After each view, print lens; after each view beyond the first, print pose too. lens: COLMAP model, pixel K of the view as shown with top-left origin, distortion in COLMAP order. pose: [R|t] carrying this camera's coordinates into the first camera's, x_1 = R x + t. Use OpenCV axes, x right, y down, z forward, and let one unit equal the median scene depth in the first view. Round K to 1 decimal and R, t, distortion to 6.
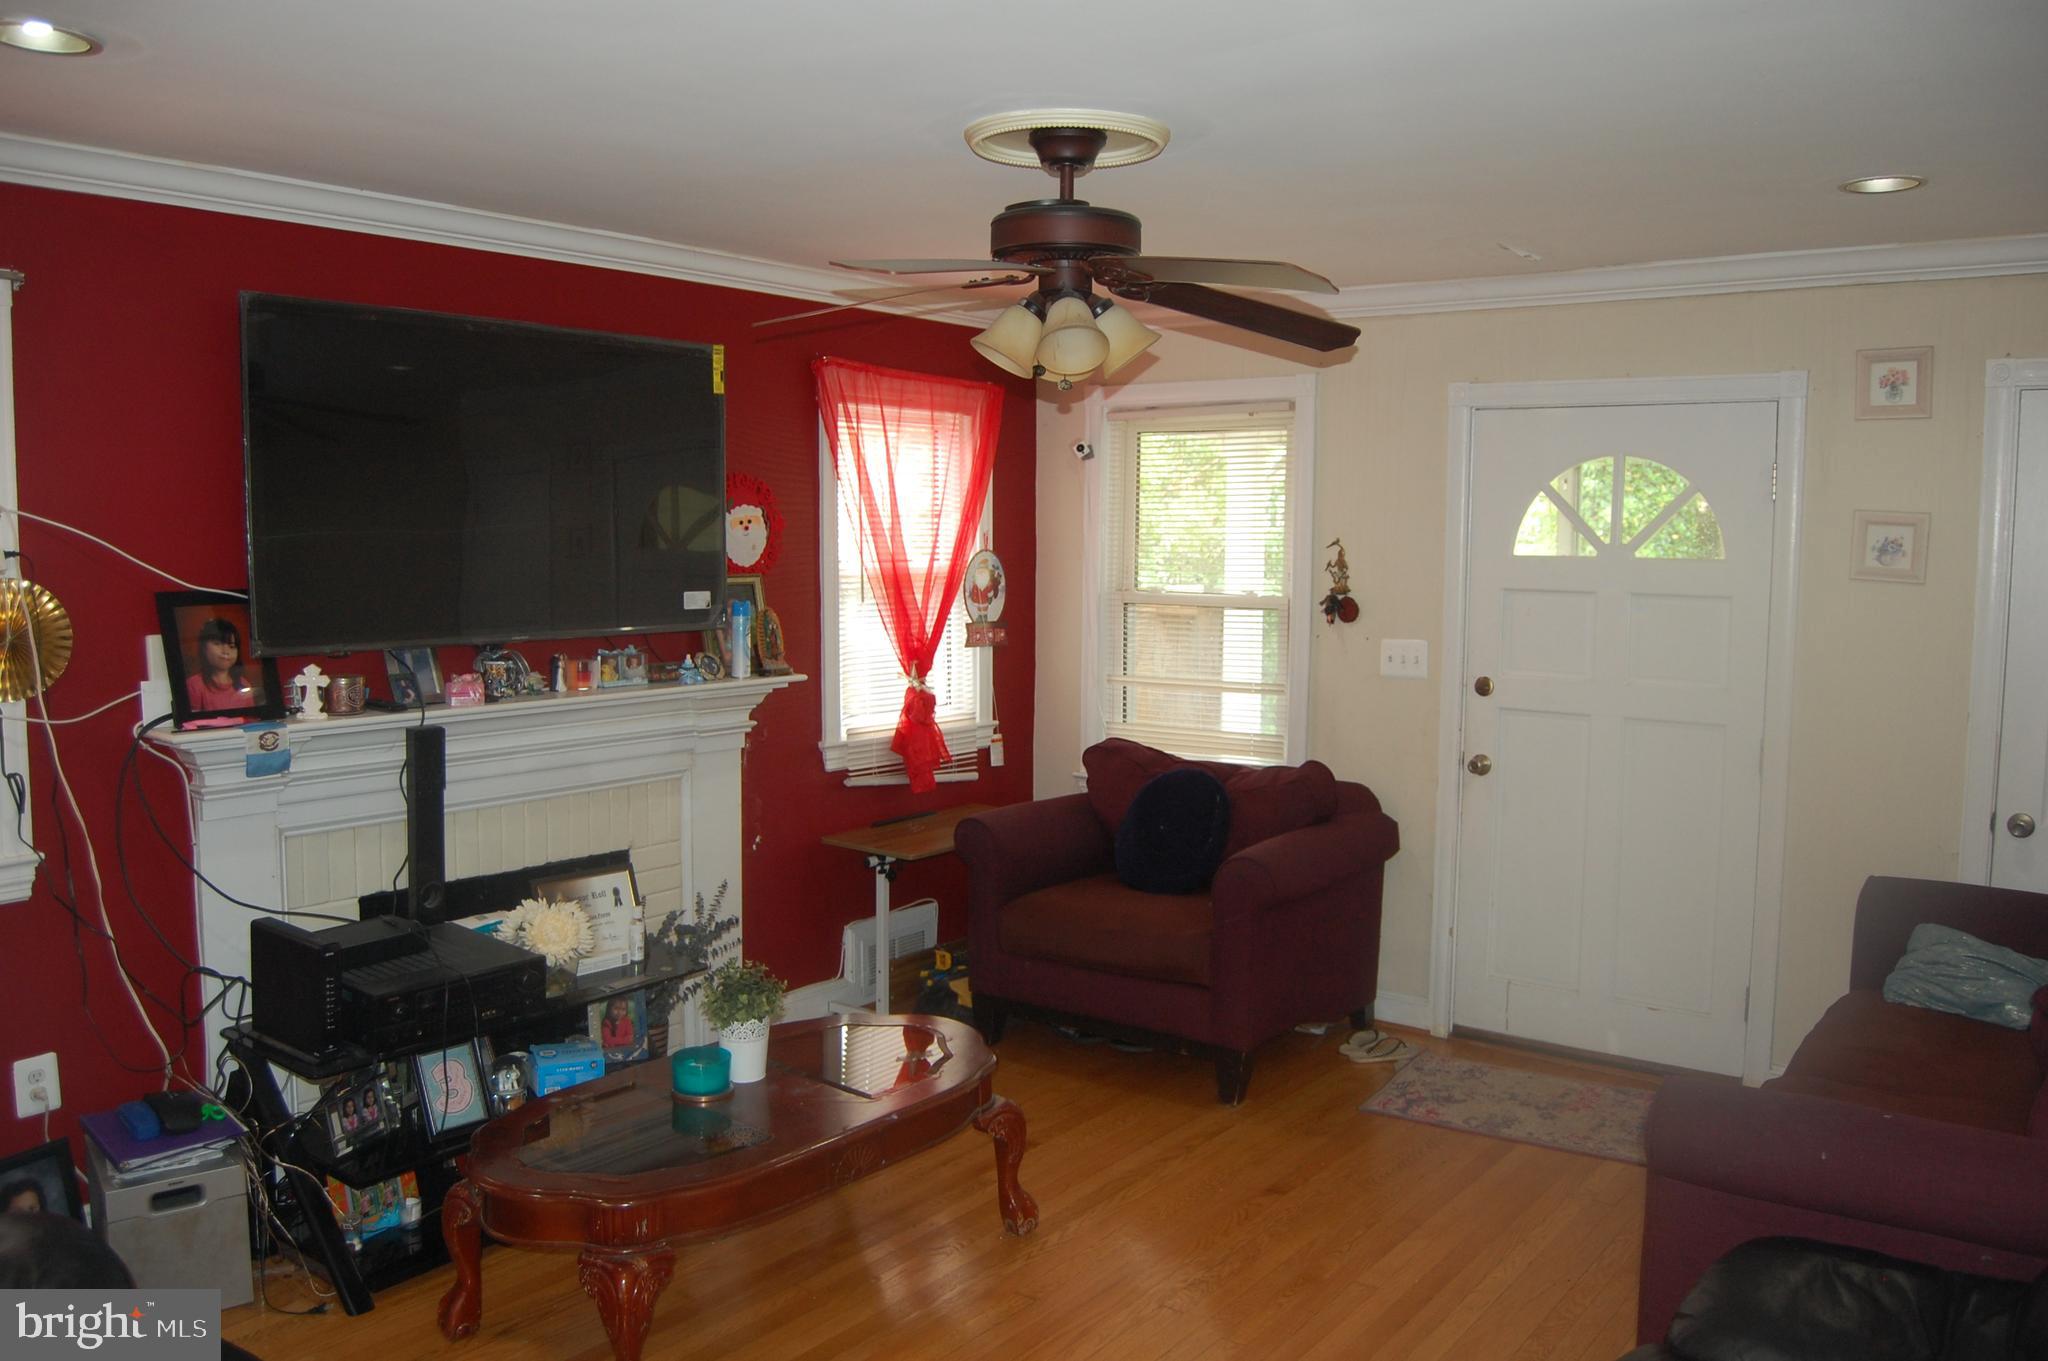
lens RADIAL K [[1593.2, 0, 1024.8], [0, 1593.2, 681.6], [0, 0, 1]] dist [-0.094539, 0.032158]
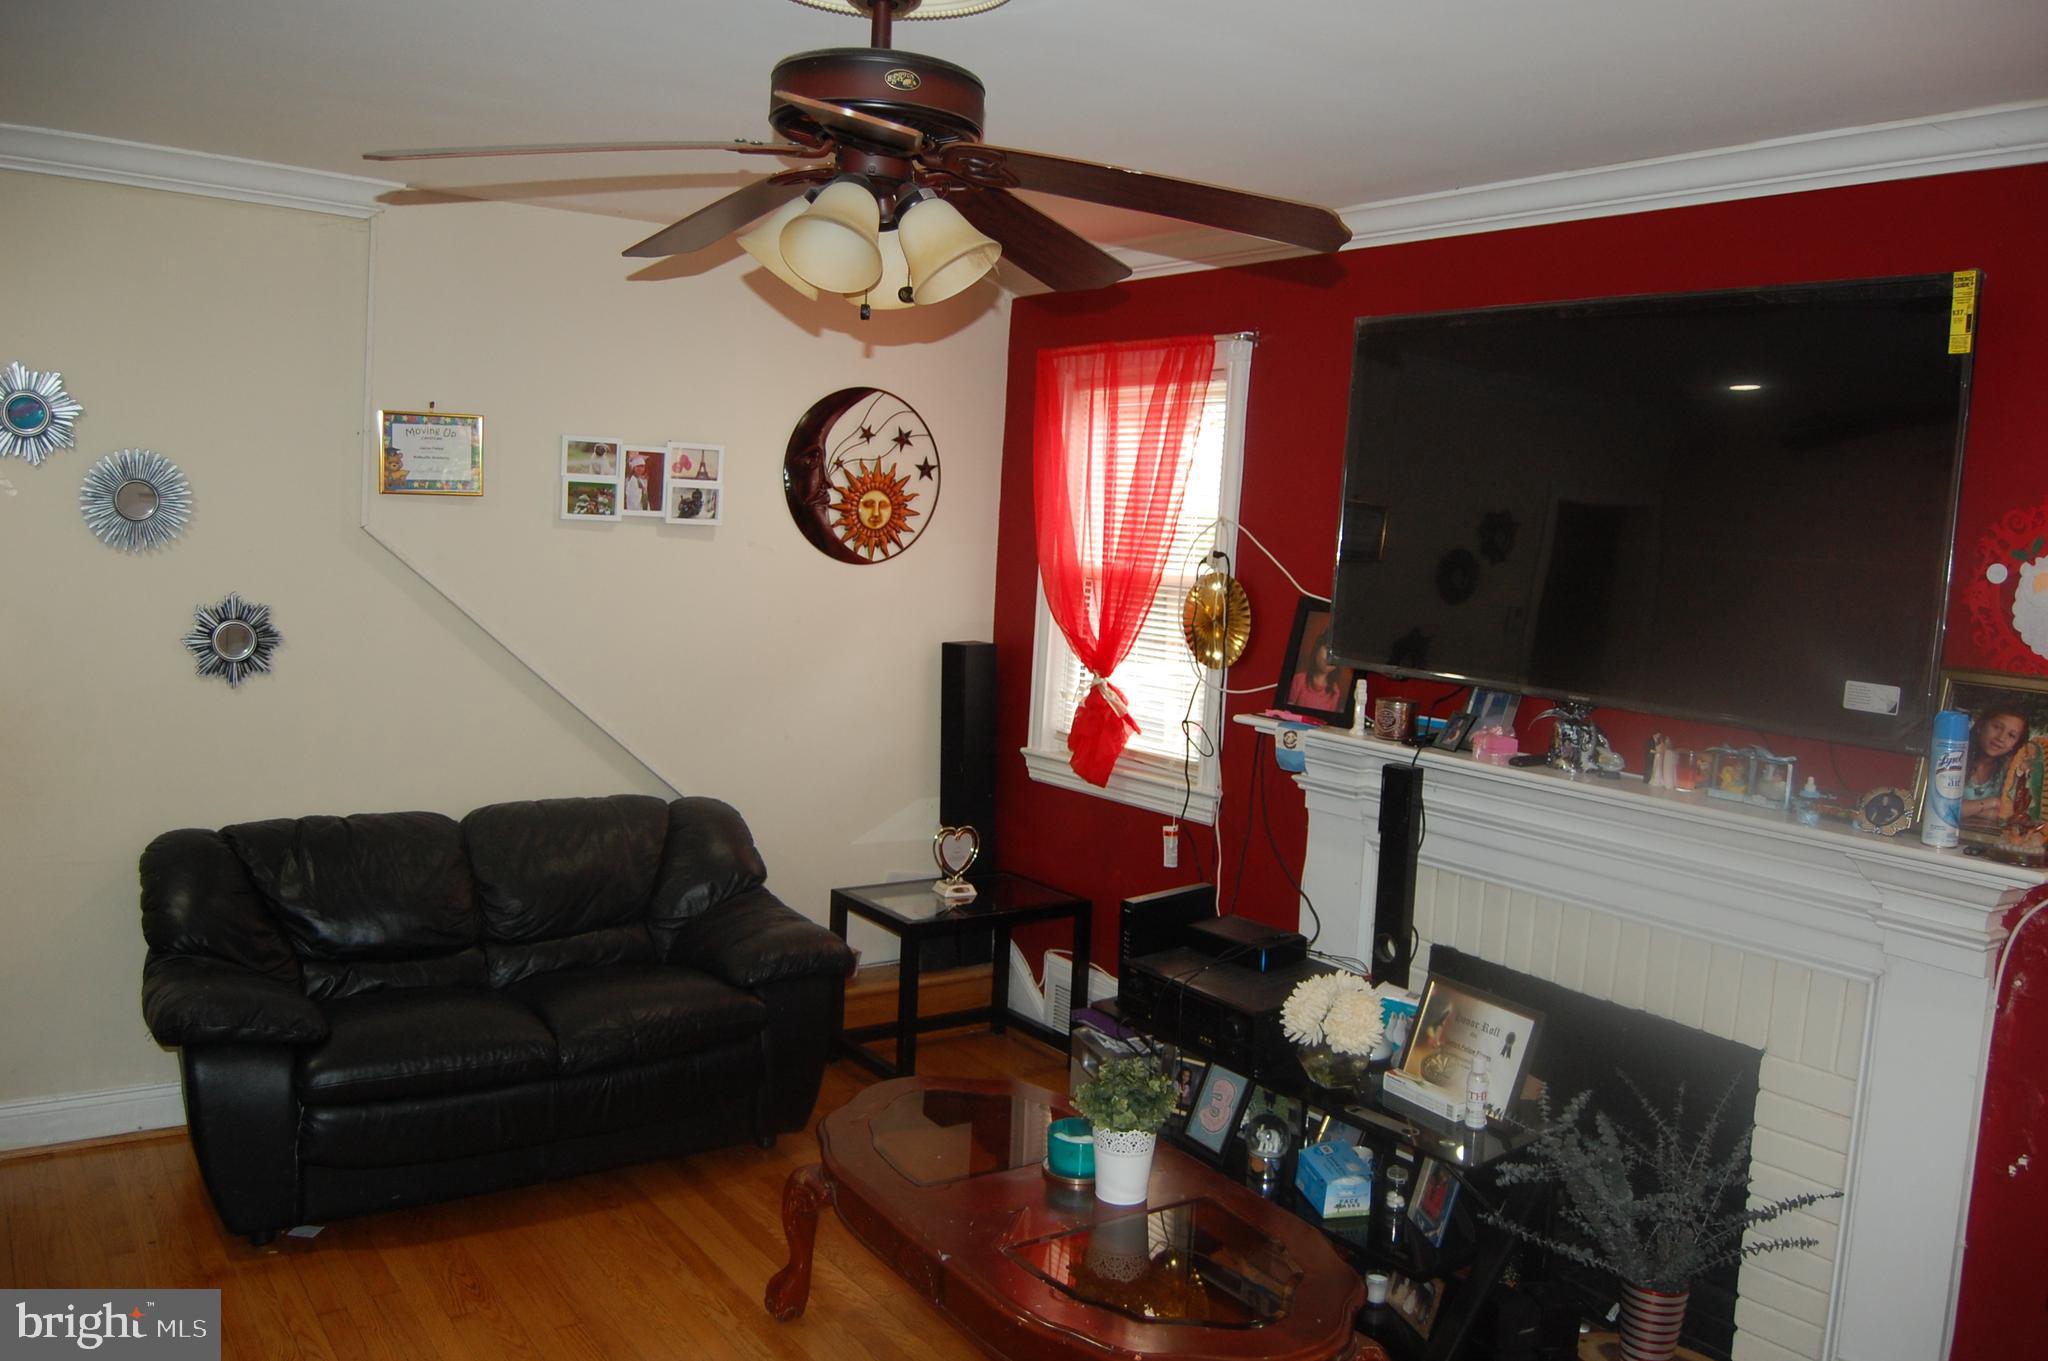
lens RADIAL K [[1593.2, 0, 1025.9], [0, 1593.2, 677.7], [0, 0, 1]] dist [-0.094539, 0.032158]
pose [[-0.299168, 0.074024, -0.951325, 0.460419], [-0.149648, 0.981009, 0.123394, -0.084492], [0.942393, 0.179279, -0.282409, 0.866028]]
